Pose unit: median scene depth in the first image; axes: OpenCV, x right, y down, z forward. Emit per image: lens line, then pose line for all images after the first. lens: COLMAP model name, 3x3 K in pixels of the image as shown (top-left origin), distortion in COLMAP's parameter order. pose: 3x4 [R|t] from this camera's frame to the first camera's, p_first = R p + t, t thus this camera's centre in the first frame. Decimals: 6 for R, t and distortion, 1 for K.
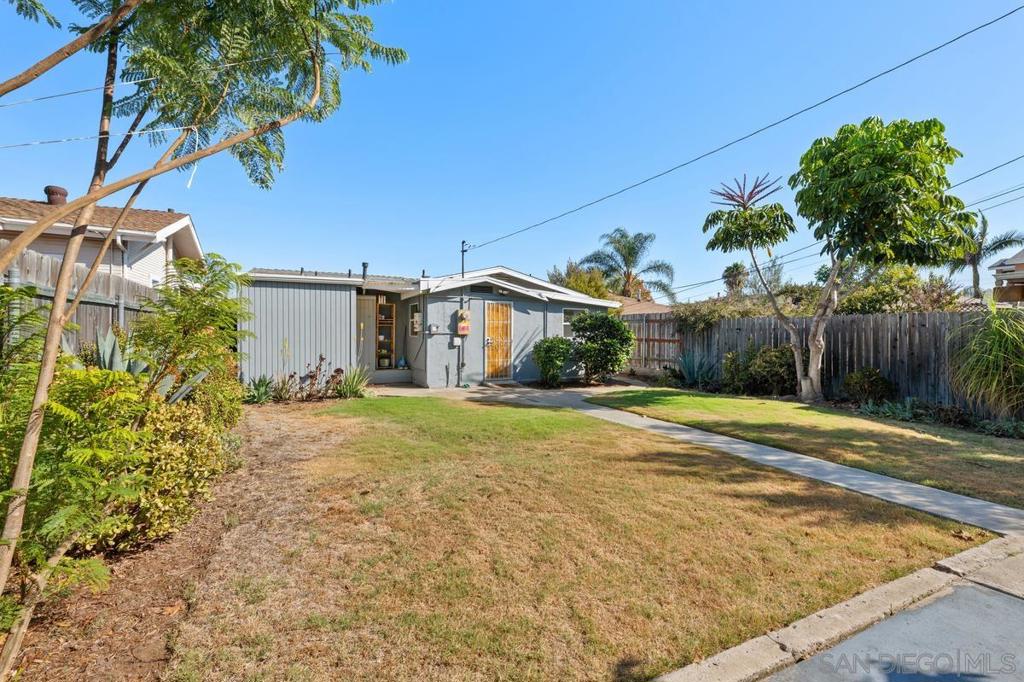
lens RADIAL K [[430.7, 0, 501.6], [0, 430.7, 327.3], [0, 0, 1]] dist [-0.001688, -0.000091]
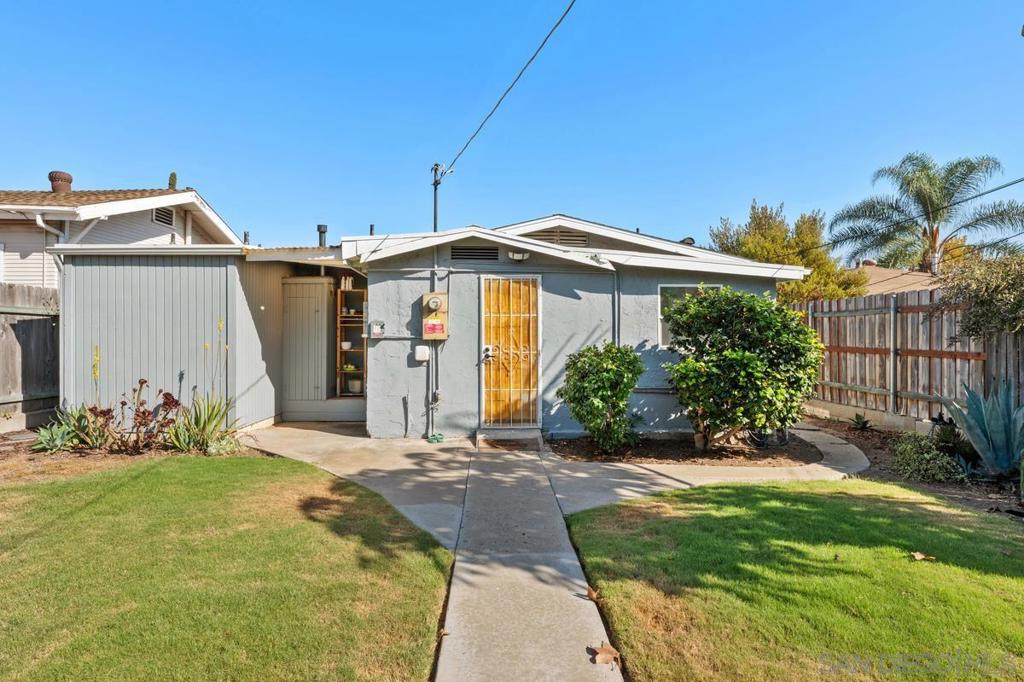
lens RADIAL K [[529.9, 0, 510.8], [0, 529.9, 330.6], [0, 0, 1]] dist [0.000377, -0.000205]
pose [[0.907082, -0.009324, -0.420851, 0.262129], [0.007549, 0.999954, -0.005883, 0.009549], [0.420887, 0.002159, 0.907111, 0.431683]]
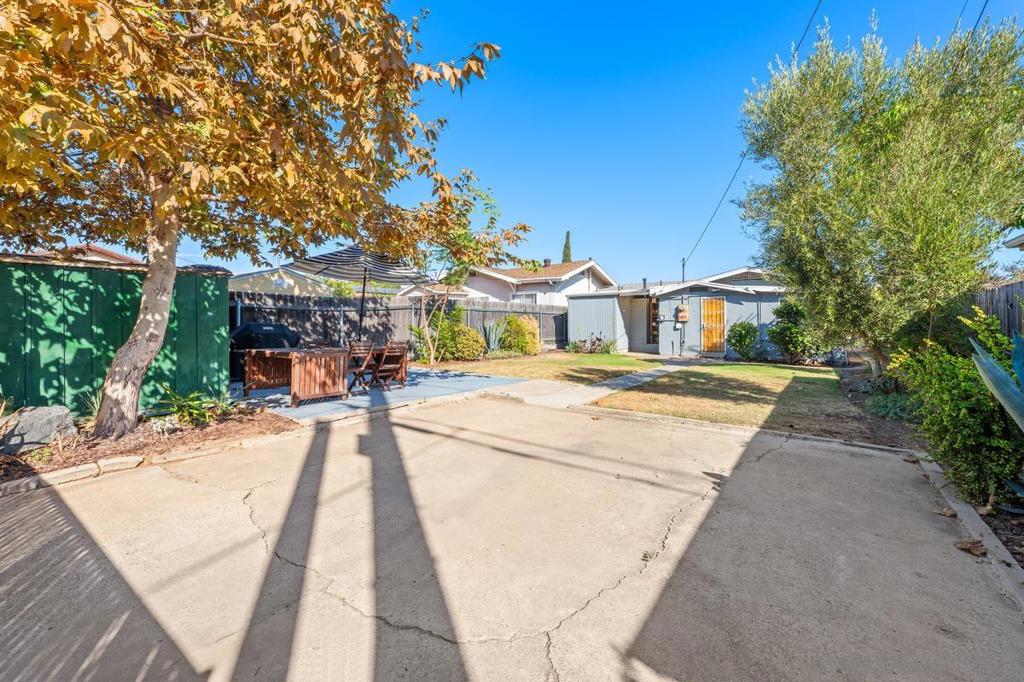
lens RADIAL K [[414.8, 0, 509.1], [0, 414.8, 322.4], [0, 0, 1]] dist [0.000948, 0.000033]
pose [[0.441419, -0.008893, -0.897257, 0.902218], [0.008313, 0.999949, -0.005821, 0.023557], [0.897263, -0.004890, 0.441470, -0.168451]]
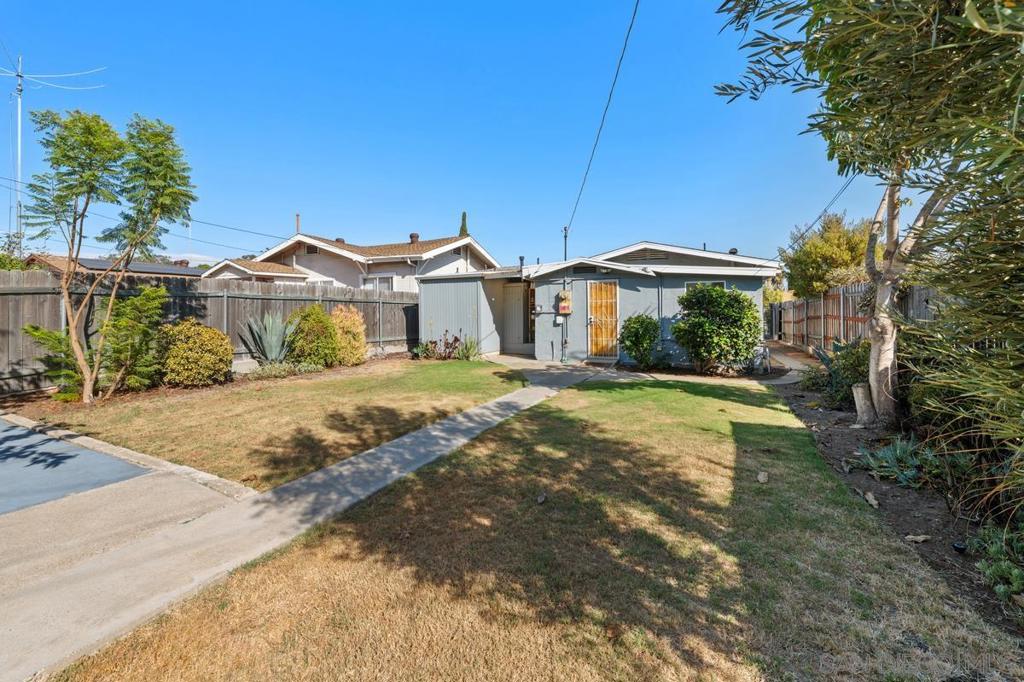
lens RADIAL K [[420.5, 0, 511.6], [0, 420.5, 311.5], [0, 0, 1]] dist [0.000055, -0.000010]
pose [[0.624860, -0.011431, -0.780653, 0.631268], [0.013326, 0.999903, -0.003974, 0.013557], [0.780623, -0.007920, 0.624952, 0.225233]]
